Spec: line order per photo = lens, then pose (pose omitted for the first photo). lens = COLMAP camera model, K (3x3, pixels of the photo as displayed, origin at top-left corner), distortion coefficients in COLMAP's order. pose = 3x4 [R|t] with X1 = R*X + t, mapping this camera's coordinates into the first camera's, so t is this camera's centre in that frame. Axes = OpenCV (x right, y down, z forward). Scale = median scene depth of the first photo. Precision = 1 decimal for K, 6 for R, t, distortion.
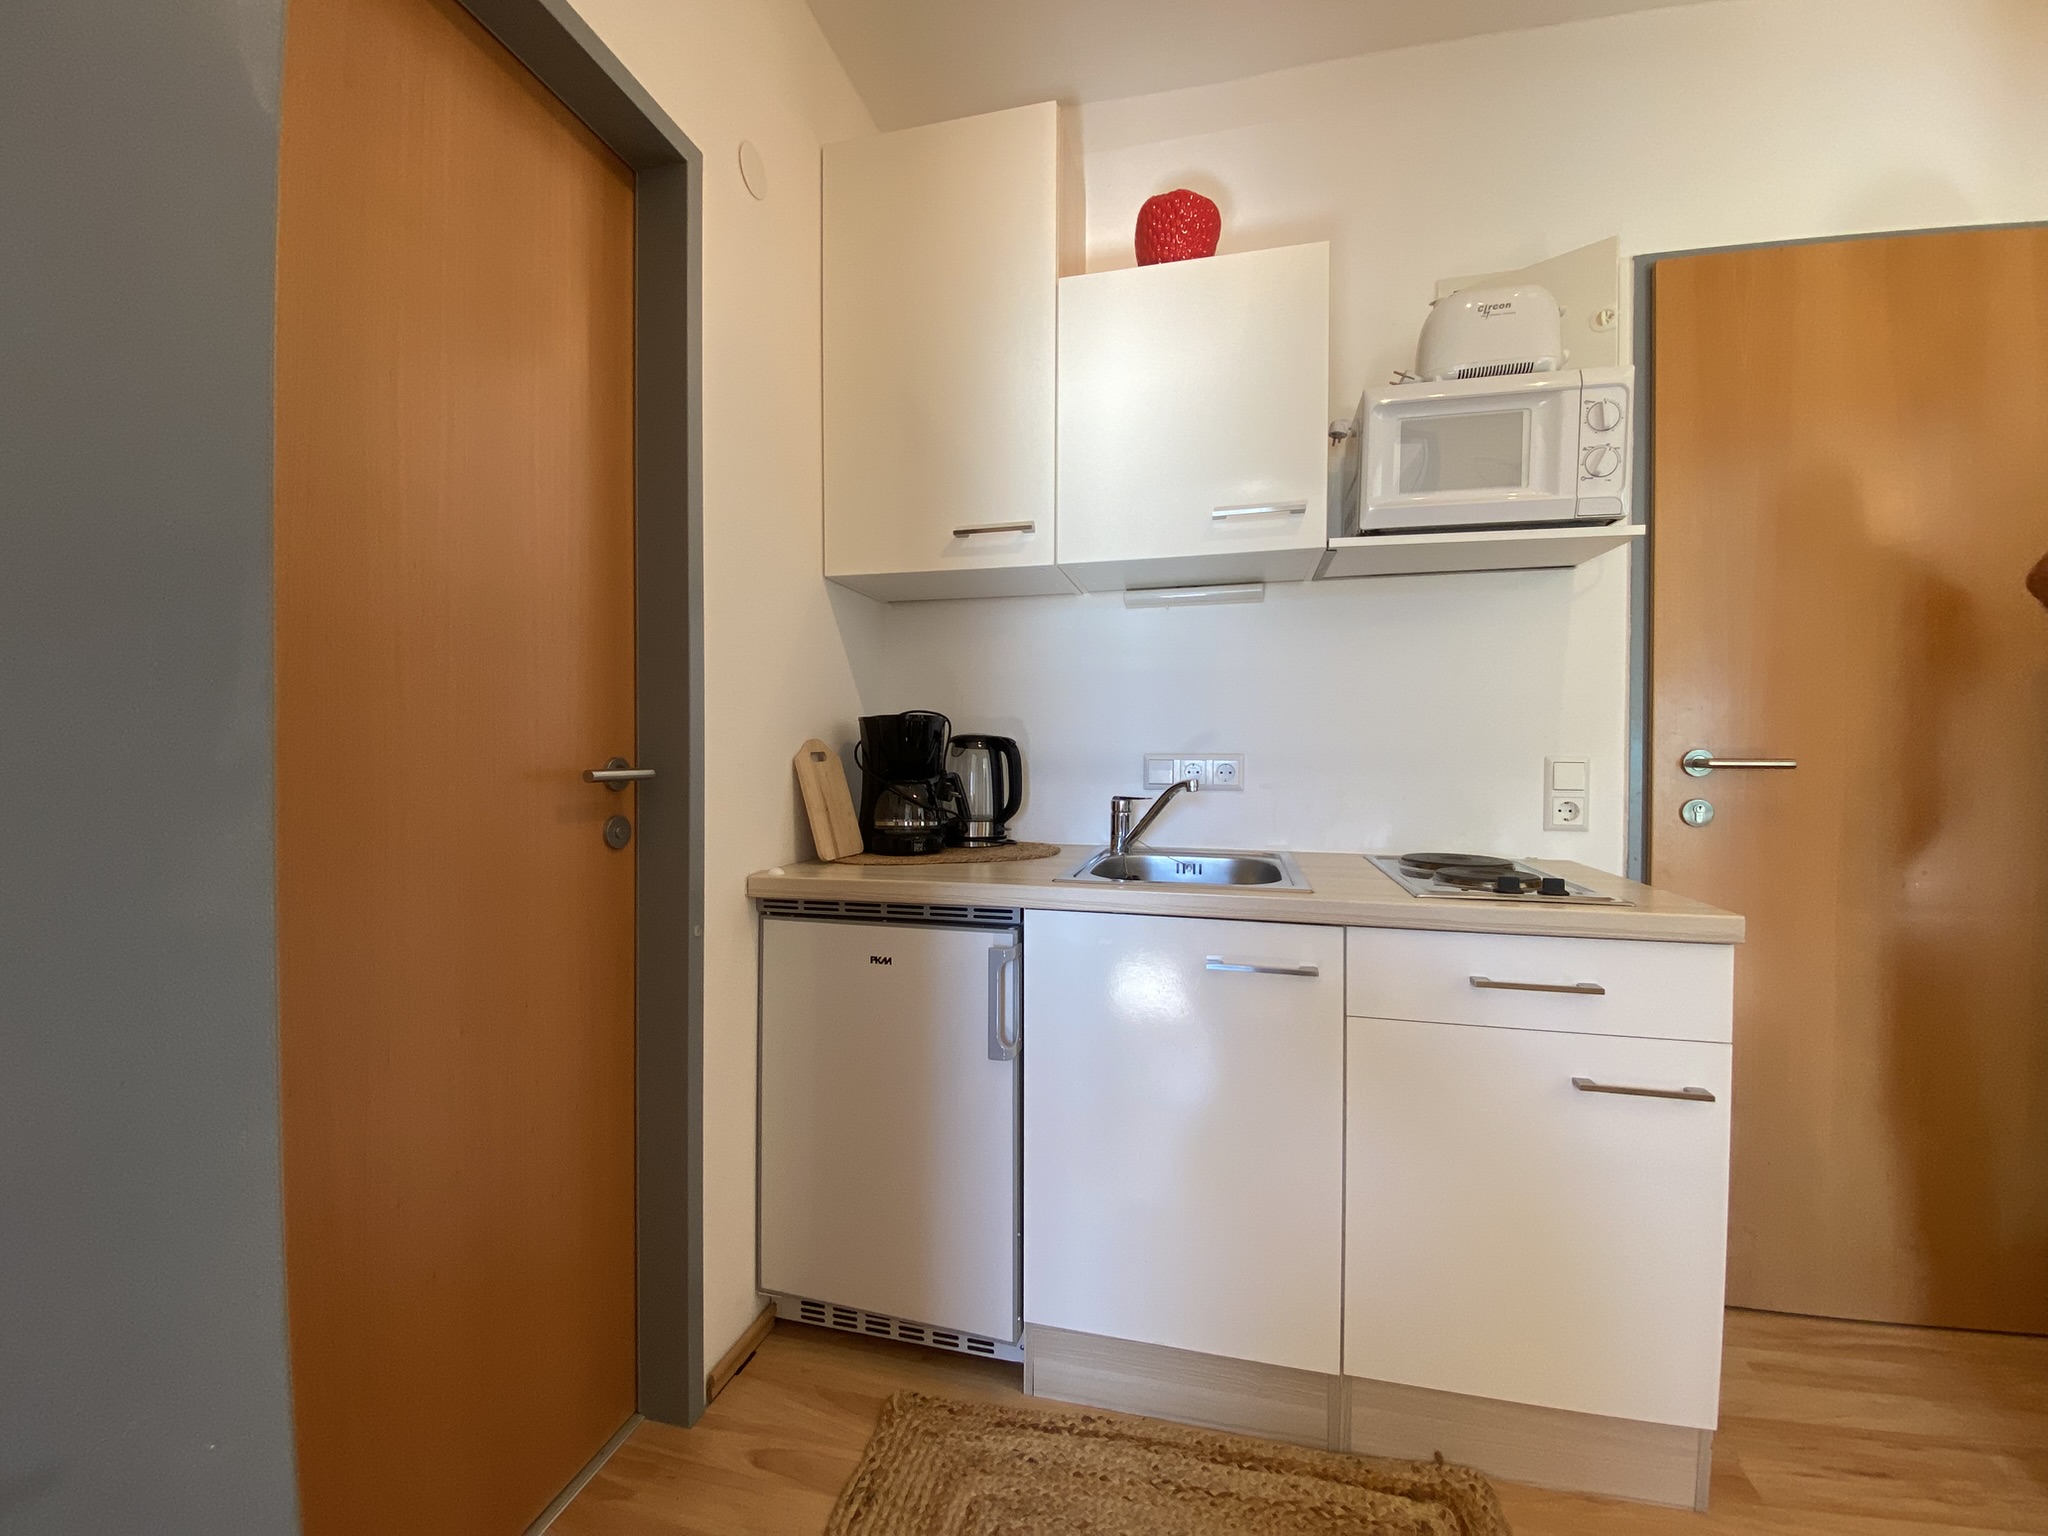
lens RADIAL K [[819.2, 0, 1024.0], [0, 819.2, 768.0], [0, 0, 1]] dist [0.028139, -0.021445]
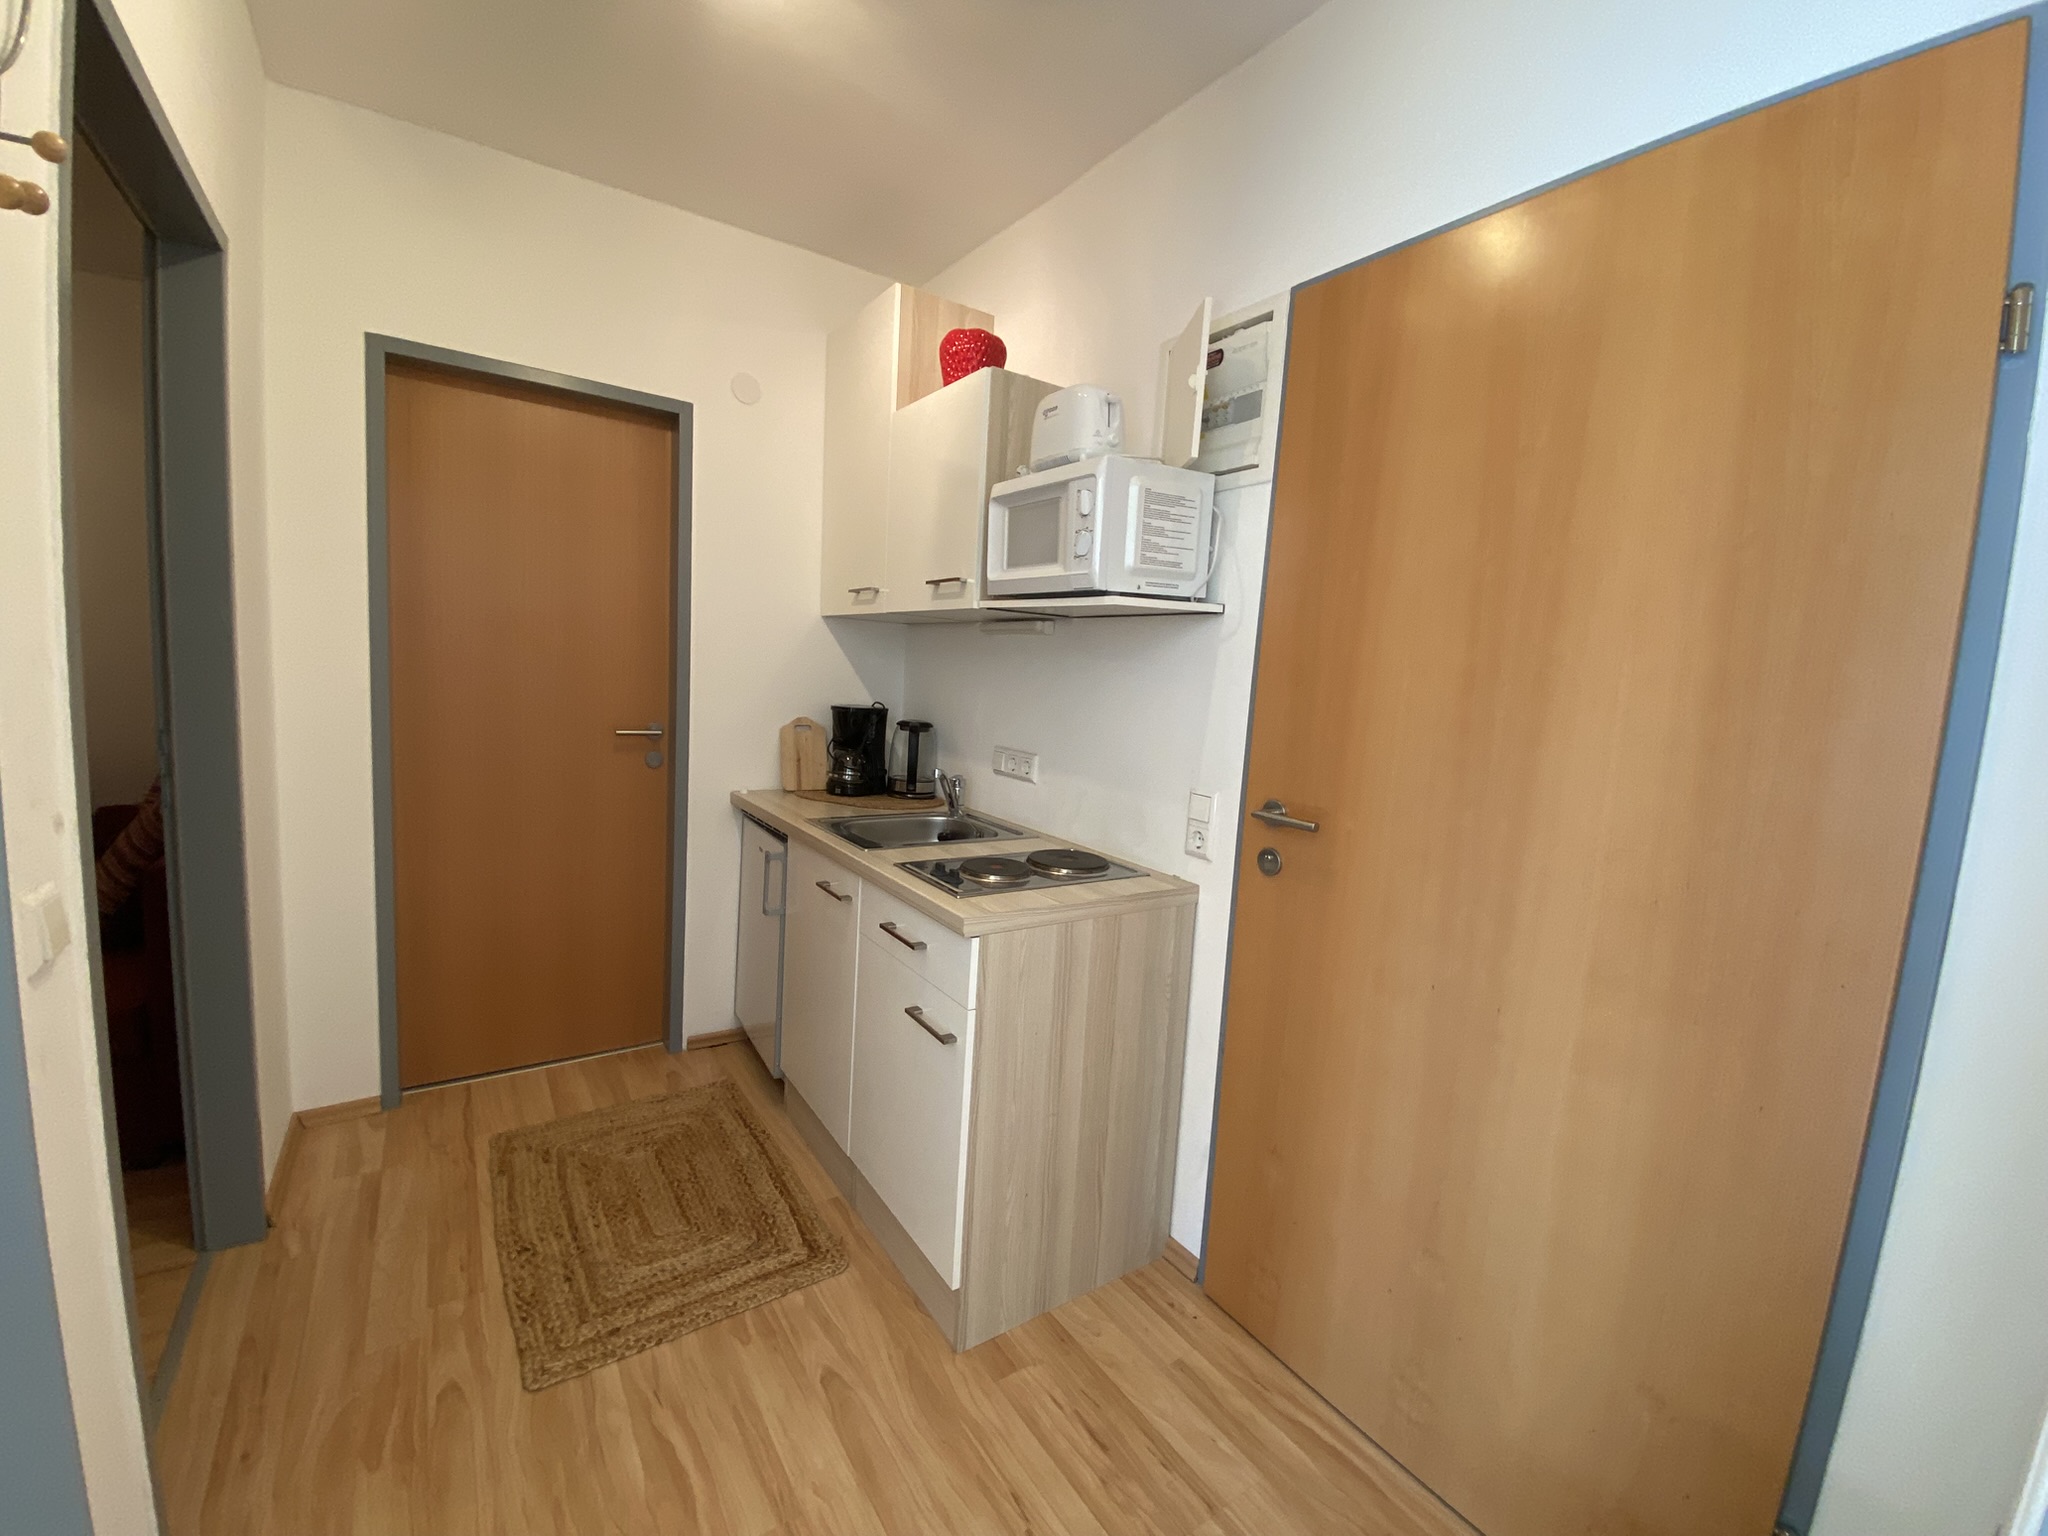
lens RADIAL K [[819.2, 0, 1024.0], [0, 819.2, 768.0], [0, 0, 1]] dist [0.028139, -0.021445]
pose [[0.758513, 0.120703, -0.640382, 1.290184], [-0.076070, 0.992378, 0.096947, -0.144138], [0.647203, -0.024822, 0.761913, 0.041132]]
